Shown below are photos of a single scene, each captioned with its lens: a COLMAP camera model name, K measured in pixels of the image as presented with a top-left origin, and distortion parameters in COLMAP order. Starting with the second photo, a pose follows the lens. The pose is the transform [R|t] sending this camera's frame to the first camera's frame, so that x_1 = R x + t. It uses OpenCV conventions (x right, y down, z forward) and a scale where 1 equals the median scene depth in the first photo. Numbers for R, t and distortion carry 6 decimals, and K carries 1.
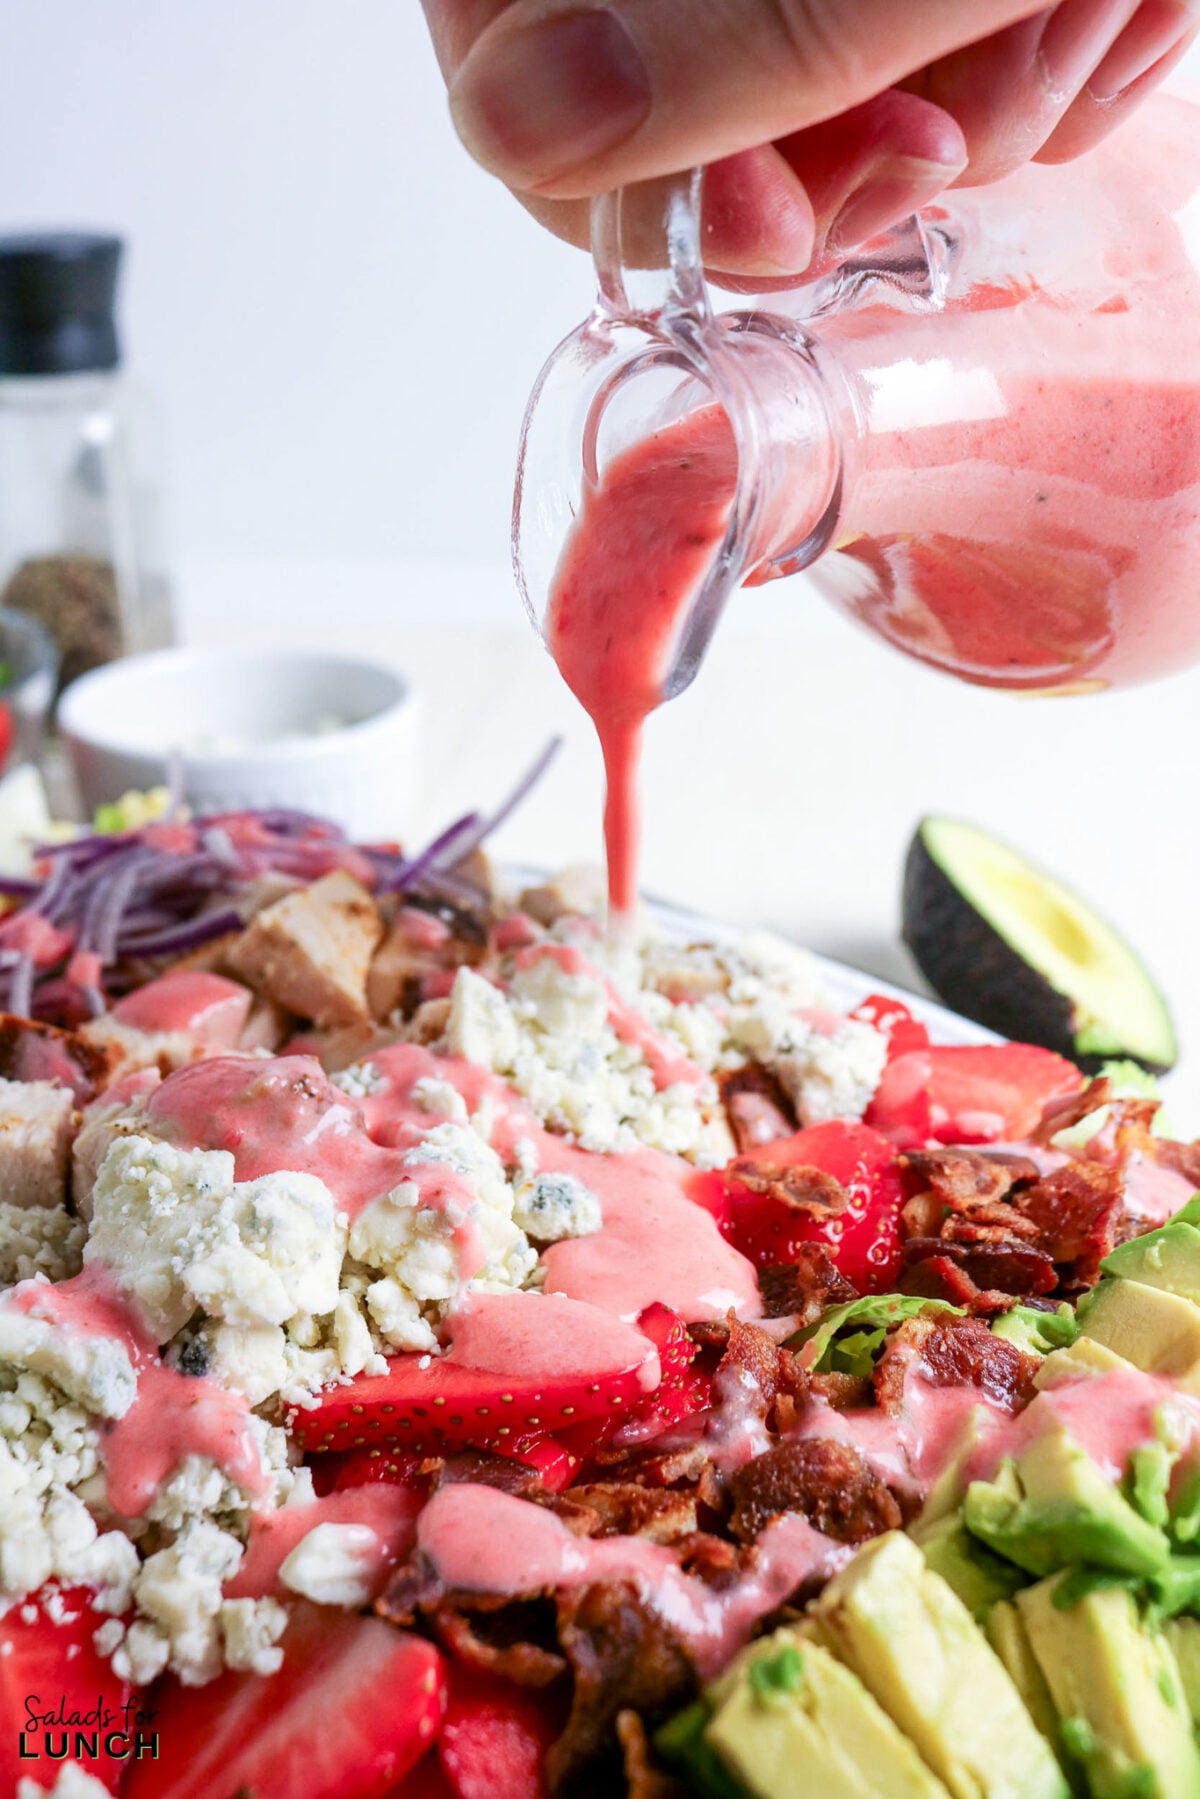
lens RADIAL K [[1738.7, 0, 600.0], [0, 1738.7, 899.5], [0, 0, 1]] dist [-0.126051, 0.087017]
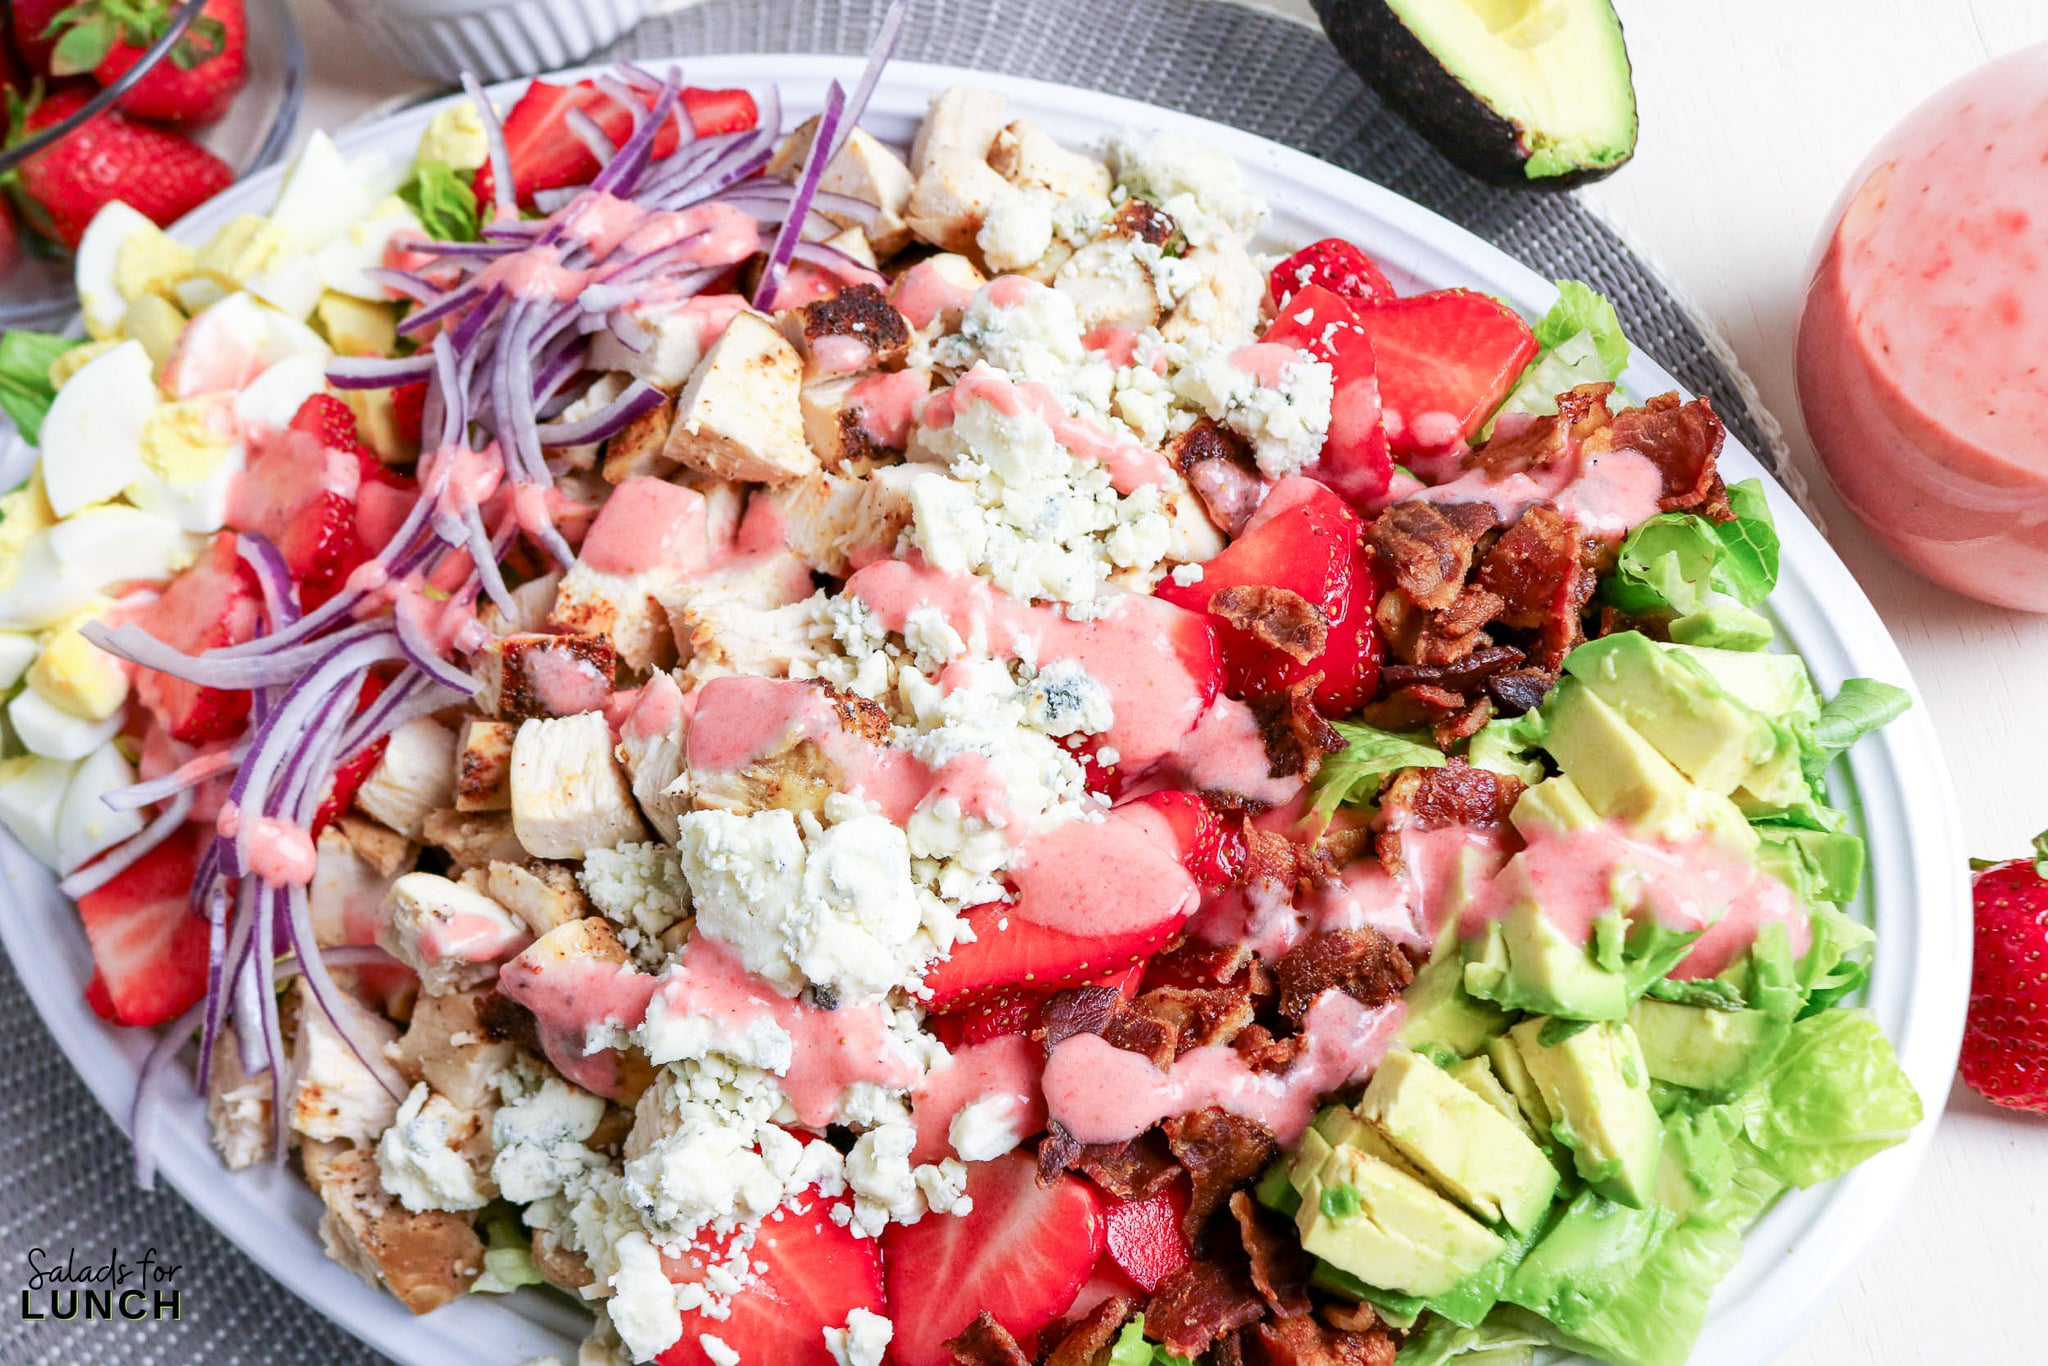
lens RADIAL K [[2058.2, 0, 1024.0], [0, 2058.2, 683.0], [0, 0, 1]] dist [-0.122152, 0.022178]
pose [[0.970119, -0.228721, -0.080971, 0.068617], [0.229430, 0.756177, 0.612828, -0.758689], [-0.078938, -0.613093, 0.786057, -0.016099]]
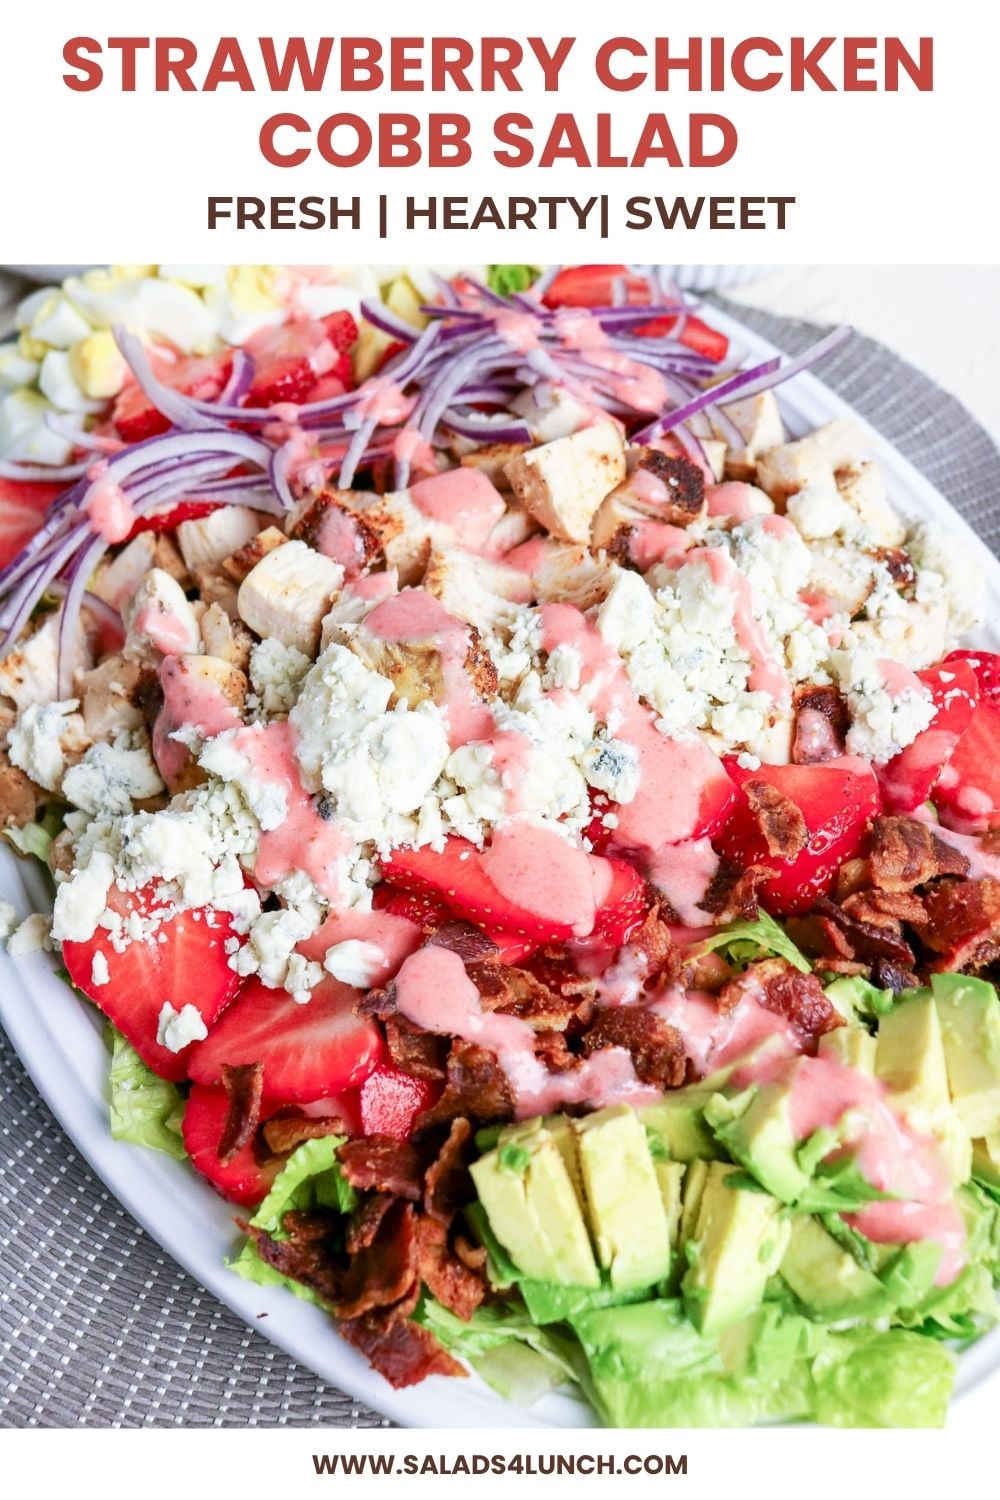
lens RADIAL K [[1507.5, 0, 501.2], [0, 1507.5, 827.7], [0, 0, 1]] dist [-0.122152, 0.022178]
pose [[0.875445, 0.412514, -0.251848, 0.276755], [-0.224871, 0.808893, 0.543255, -0.532565], [0.427818, -0.418956, 0.800904, -0.082067]]
